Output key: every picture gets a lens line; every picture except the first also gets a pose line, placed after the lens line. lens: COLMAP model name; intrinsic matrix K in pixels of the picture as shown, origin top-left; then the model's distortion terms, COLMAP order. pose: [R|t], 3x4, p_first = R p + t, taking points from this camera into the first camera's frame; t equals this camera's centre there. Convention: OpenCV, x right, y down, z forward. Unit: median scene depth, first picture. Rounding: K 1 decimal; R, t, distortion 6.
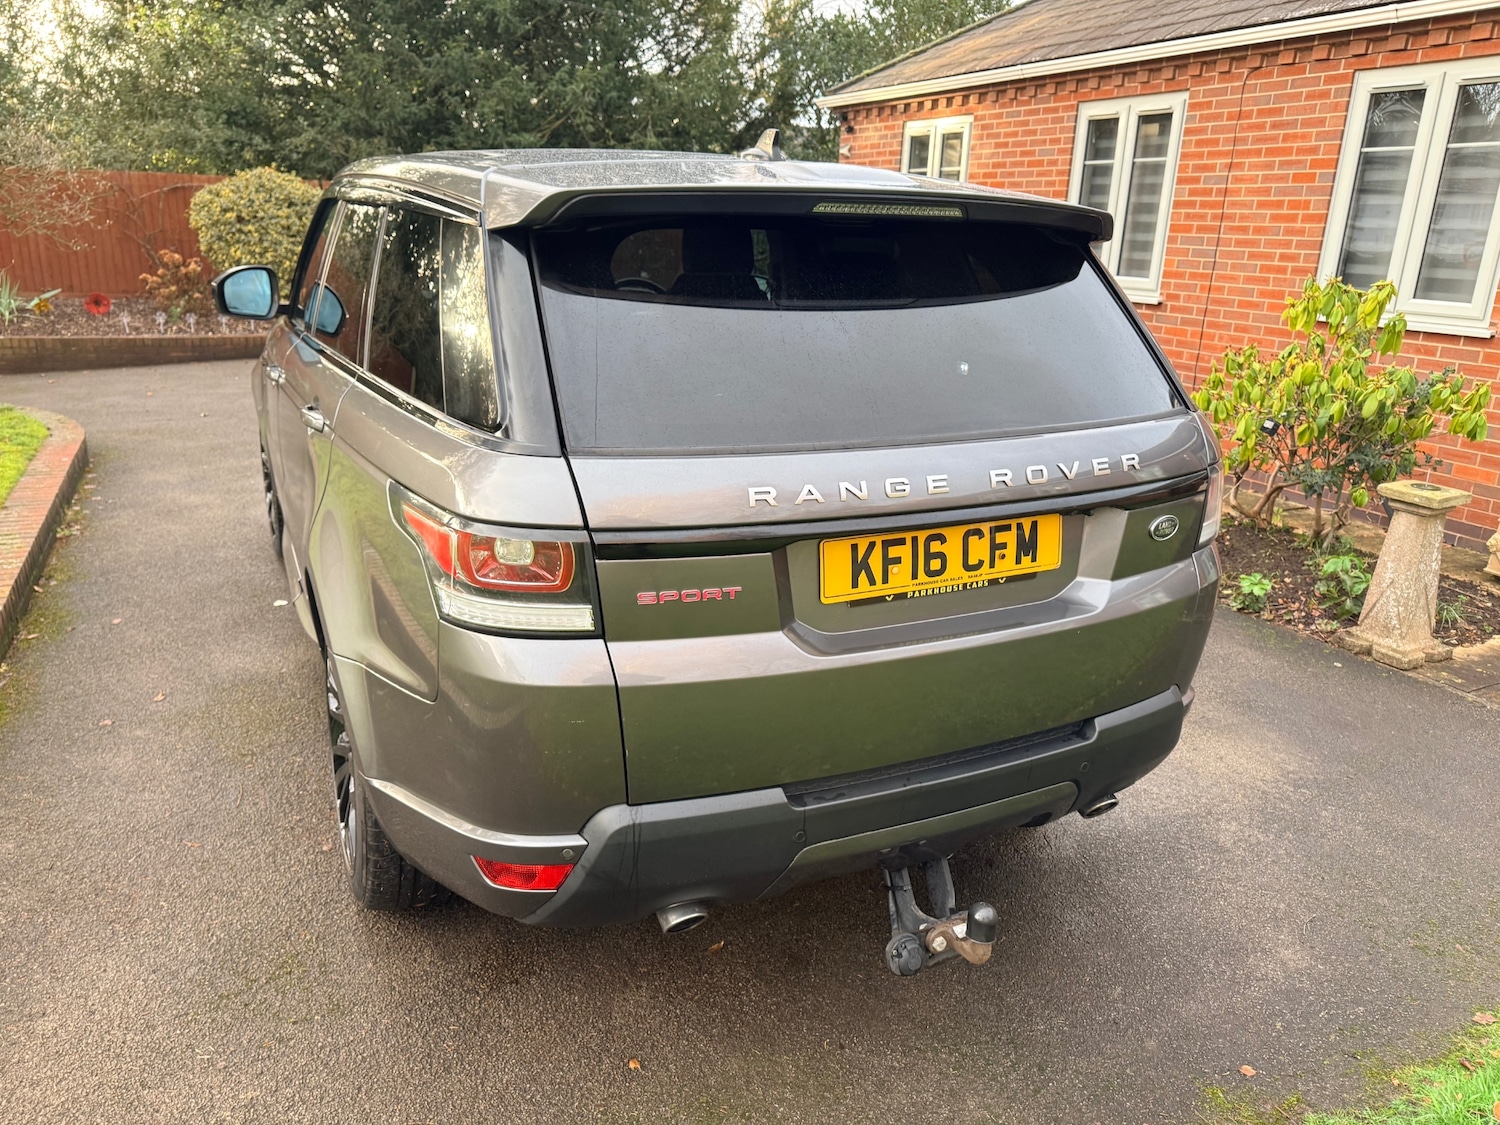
lens RADIAL K [[1082.1, 0, 750.0], [0, 1082.1, 562.5], [0, 0, 1]] dist [0.015351, -0.012898]
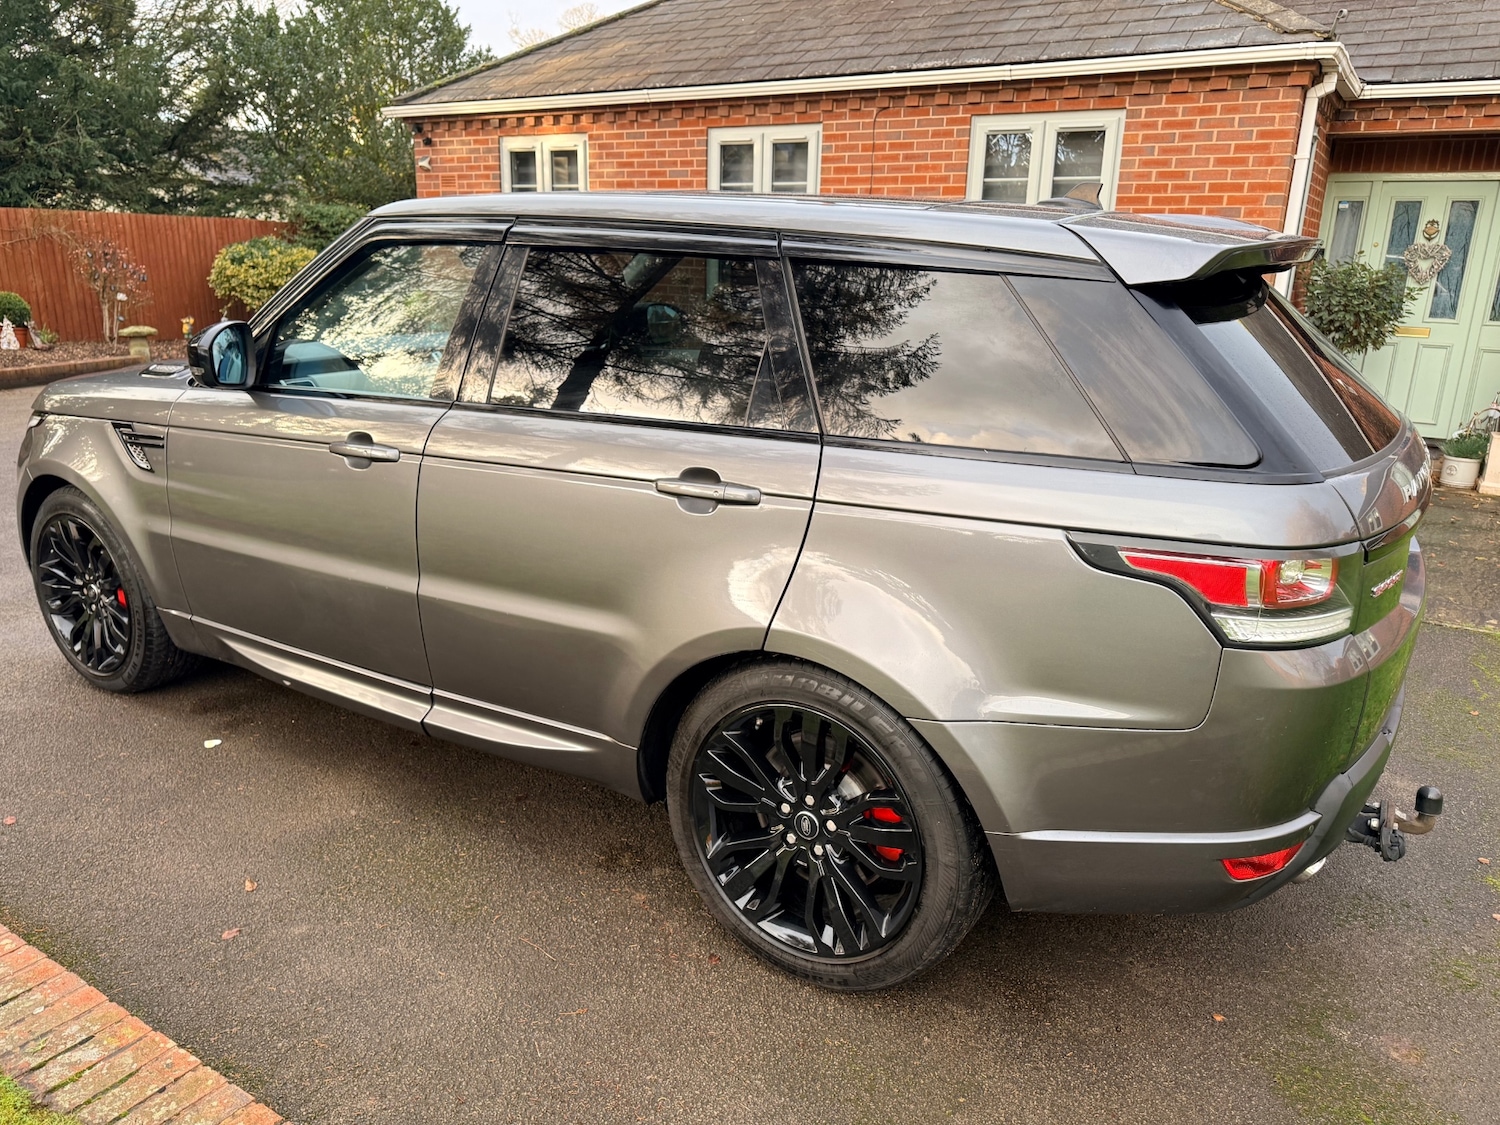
lens RADIAL K [[1081.5, 0, 750.9], [0, 1081.5, 559.6], [0, 0, 1]] dist [0.017926, -0.018478]
pose [[0.851259, -0.161594, 0.499244, -0.325814], [0.165053, 0.985569, 0.037574, -0.040947], [-0.498111, 0.050417, 0.865646, 0.079848]]
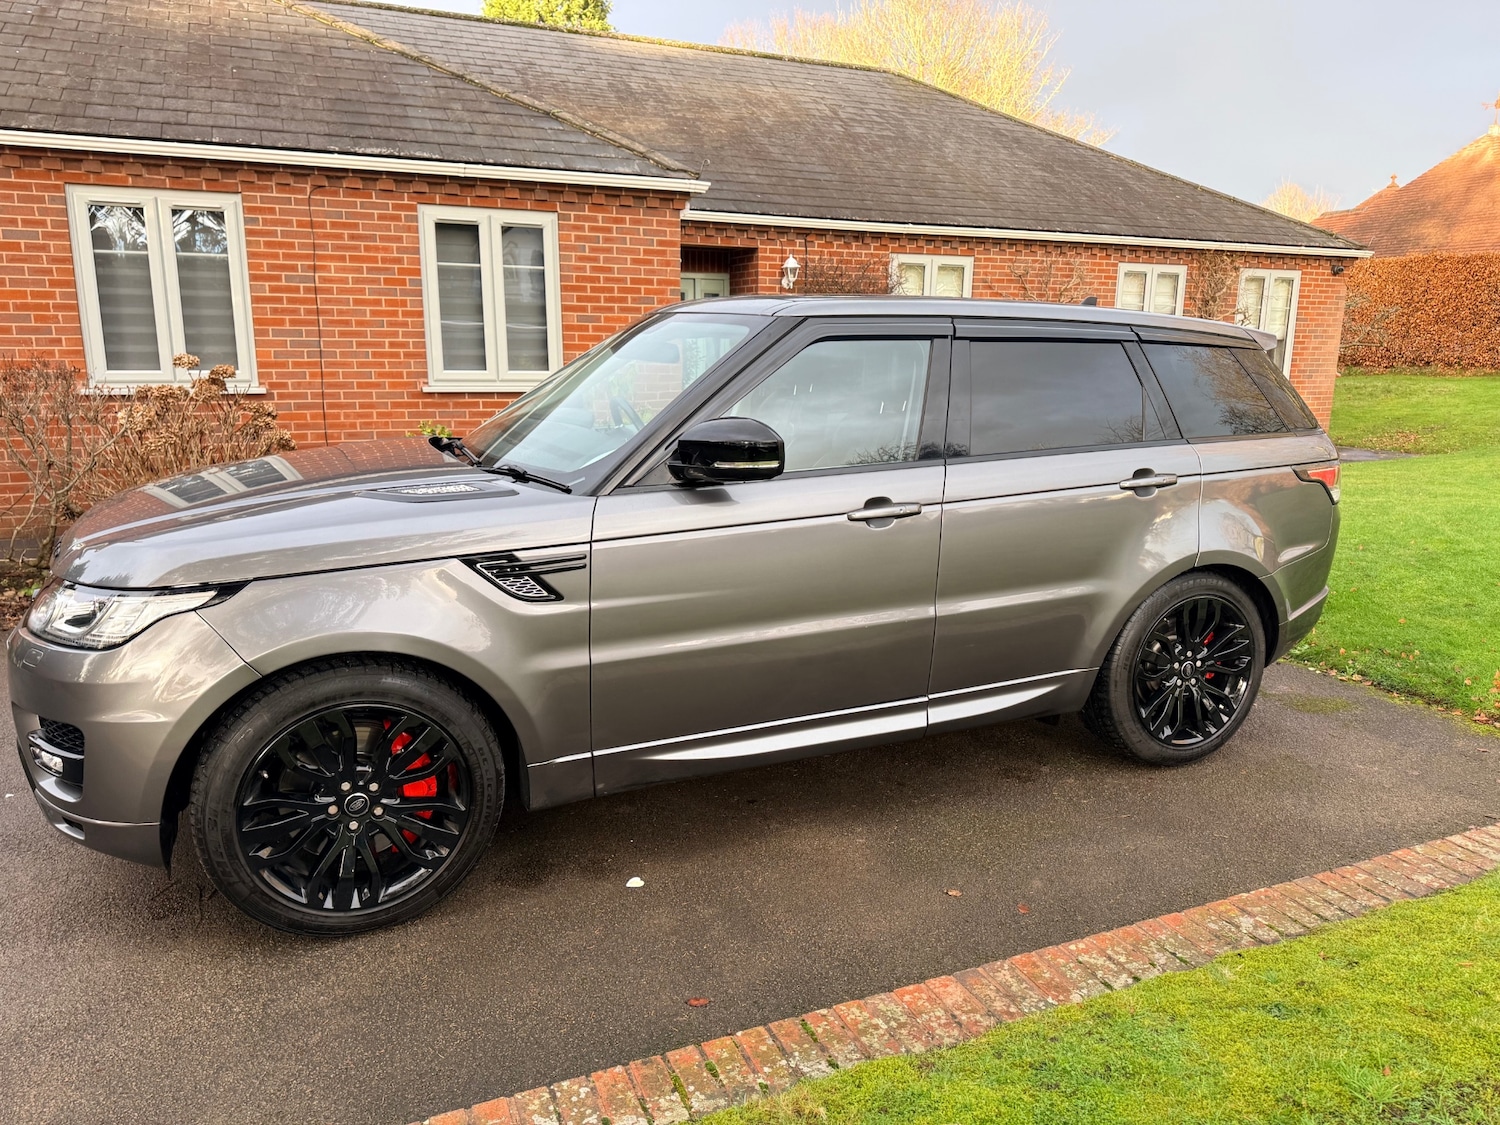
lens RADIAL K [[1057.7, 0, 767.6], [0, 1057.7, 559.9], [0, 0, 1]] dist [0.149440, -0.274156]
pose [[0.031152, -0.239504, 0.970396, -0.735182], [0.290476, 0.931133, 0.220488, -0.200853], [-0.956375, 0.275008, 0.098577, 0.544531]]
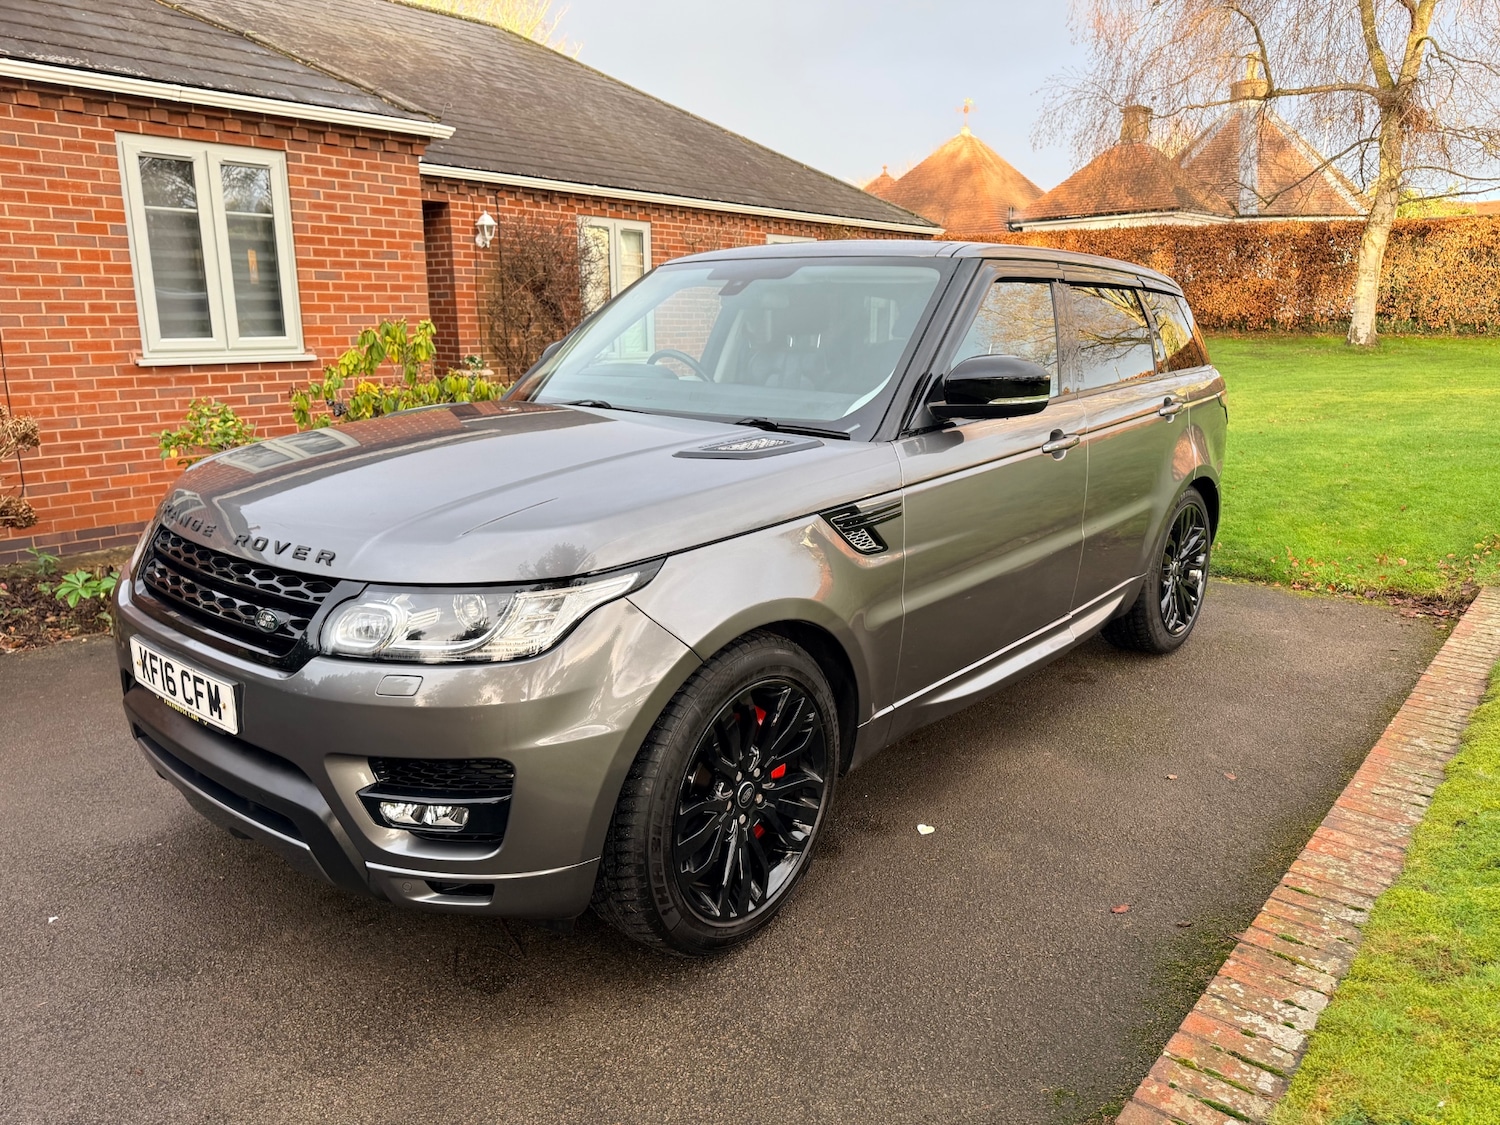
lens RADIAL K [[1065.7, 0, 770.5], [0, 1065.7, 555.6], [0, 0, 1]] dist [0.021810, -0.013849]
pose [[-0.413342, -0.238825, 0.878698, -0.664211], [0.255870, 0.895648, 0.363794, -0.278258], [-0.873887, 0.375204, -0.309100, 0.854143]]
